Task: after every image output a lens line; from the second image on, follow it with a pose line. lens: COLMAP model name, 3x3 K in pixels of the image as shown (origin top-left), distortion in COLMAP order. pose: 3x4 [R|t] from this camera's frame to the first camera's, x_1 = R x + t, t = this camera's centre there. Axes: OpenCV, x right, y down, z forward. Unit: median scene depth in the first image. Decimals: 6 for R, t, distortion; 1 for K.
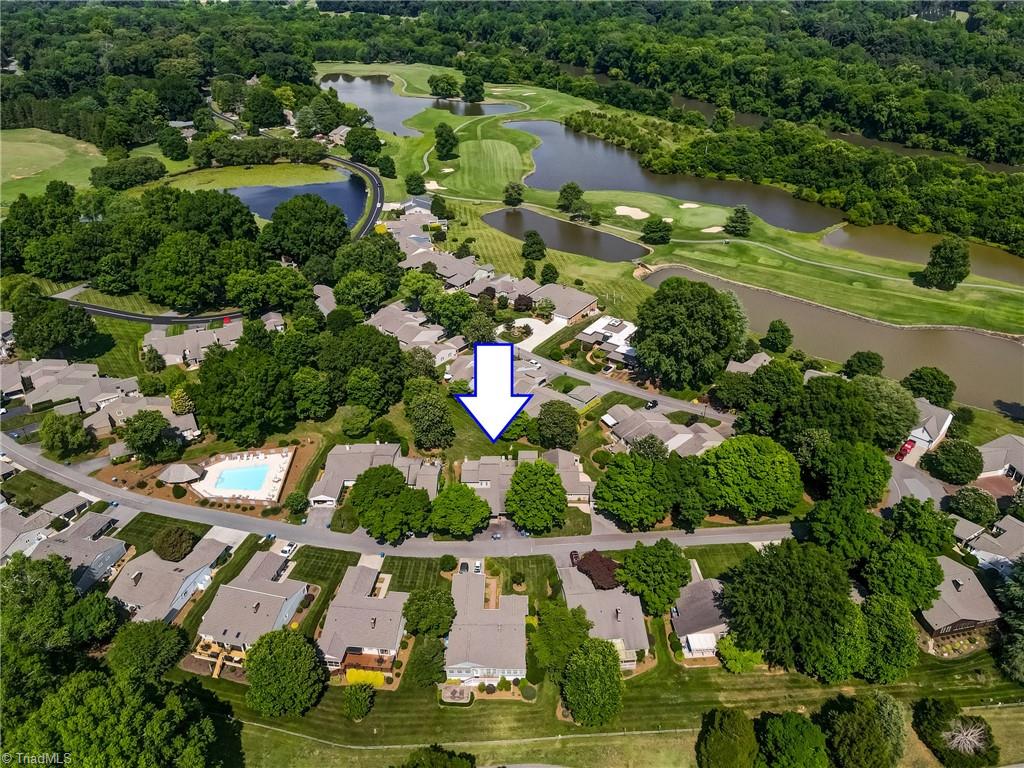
lens RADIAL K [[758.2, 0, 511.7], [0, 758.2, 382.0], [0, 0, 1]] dist [0.031679, -0.011412]
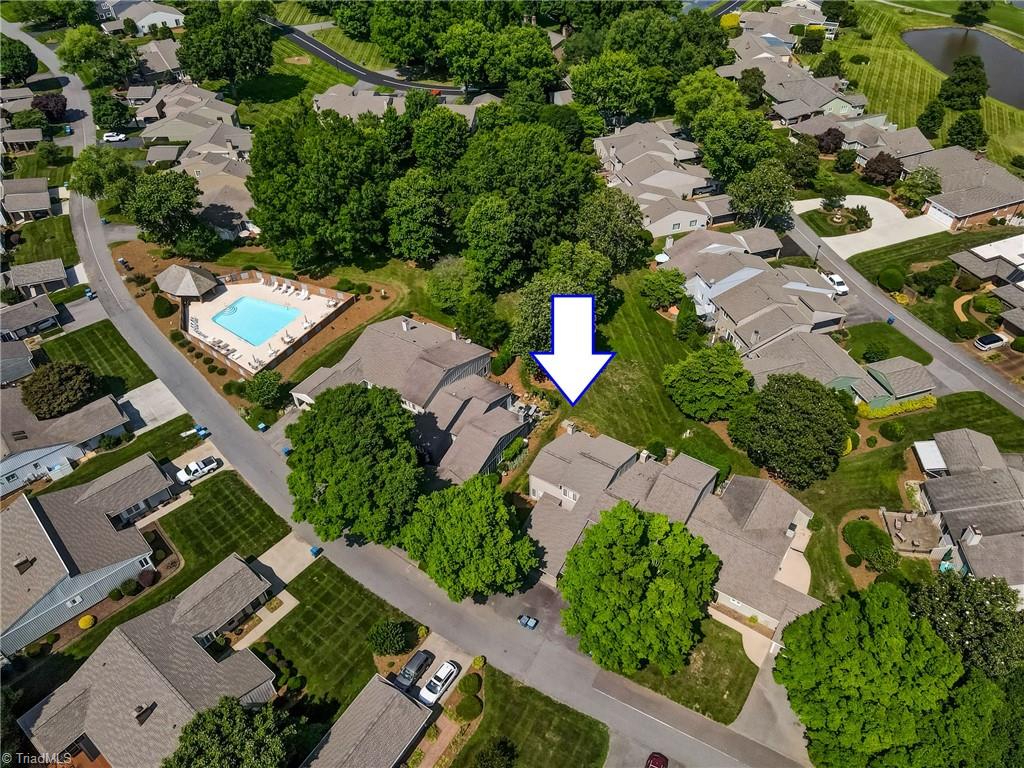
lens RADIAL K [[758.2, 0, 514.8], [0, 758.2, 384.3], [0, 0, 1]] dist [0.031679, -0.011412]
pose [[0.845178, 0.354421, -0.400075, 0.076565], [-0.272274, 0.929619, 0.248346, -0.029391], [0.459937, -0.100966, 0.882193, 0.438544]]
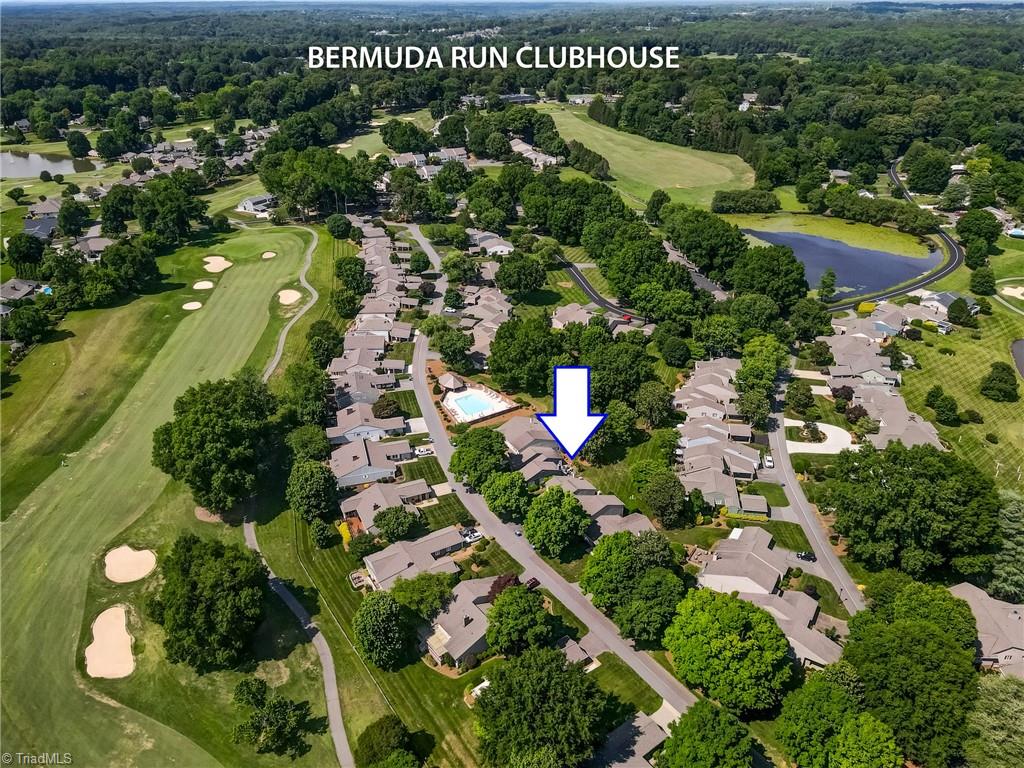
lens RADIAL K [[758.2, 0, 510.7], [0, 758.2, 384.9], [0, 0, 1]] dist [0.031679, -0.011412]
pose [[0.521615, 0.402040, -0.752517, 0.515234], [-0.444887, 0.880778, 0.162187, -0.114038], [0.728006, 0.250186, 0.638290, 0.173678]]
